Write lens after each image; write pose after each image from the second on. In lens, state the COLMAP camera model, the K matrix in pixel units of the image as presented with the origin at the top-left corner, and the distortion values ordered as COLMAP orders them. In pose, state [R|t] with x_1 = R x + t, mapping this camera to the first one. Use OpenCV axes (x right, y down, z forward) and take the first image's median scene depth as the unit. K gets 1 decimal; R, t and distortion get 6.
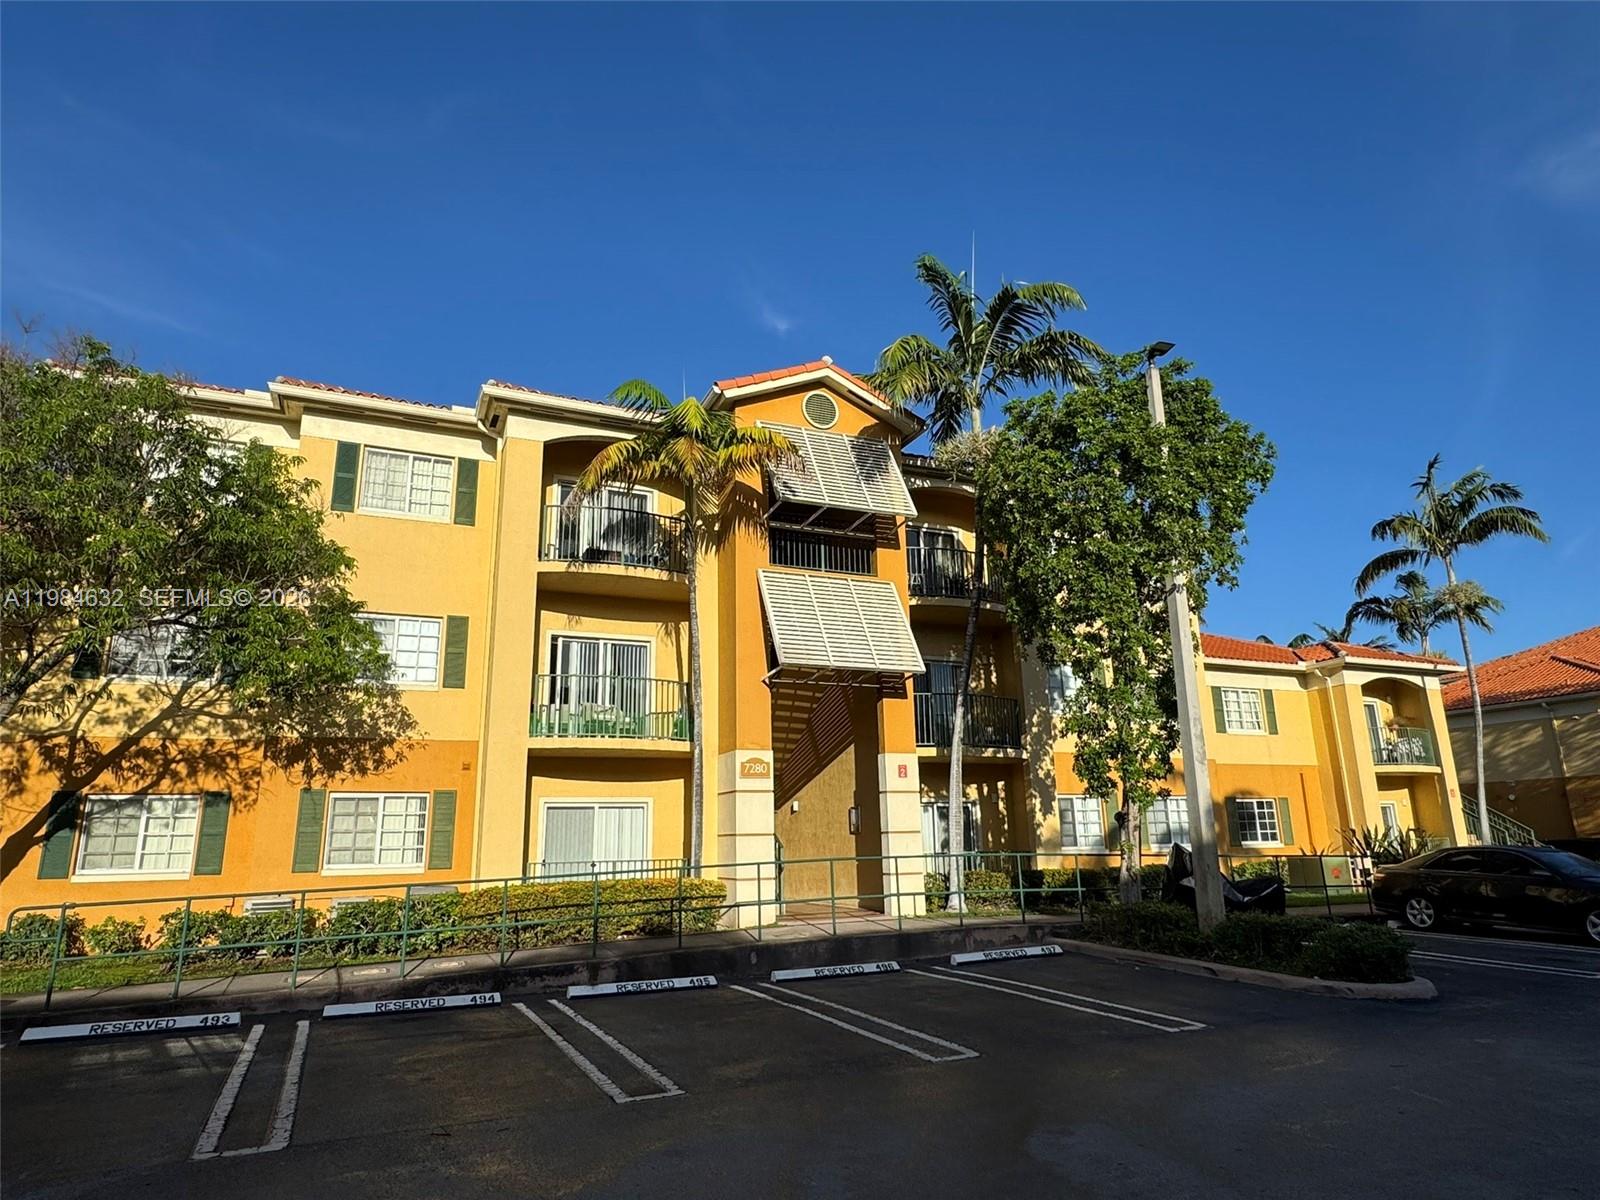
lens RADIAL K [[944.9, 0, 800.0], [0, 944.9, 600.0], [0, 0, 1]] dist [-0.004101, -0.002342]
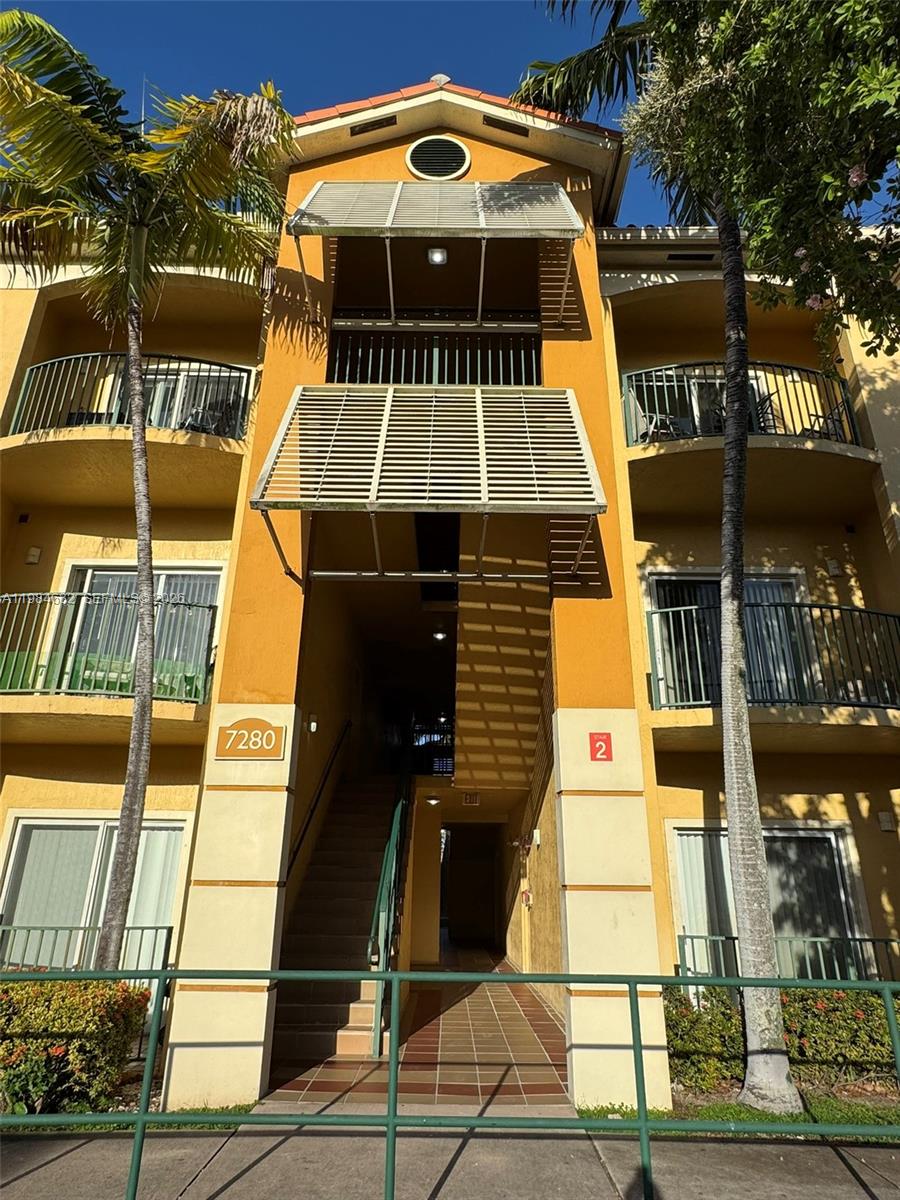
lens RADIAL K [[708.6, 0, 450.0], [0, 708.6, 600.0], [0, 0, 1]] dist [-0.004101, -0.002342]
pose [[0.914372, -0.119829, -0.386735, 0.172577], [0.069060, 0.987361, -0.142650, 0.146965], [0.398941, 0.103727, 0.911091, 0.620944]]
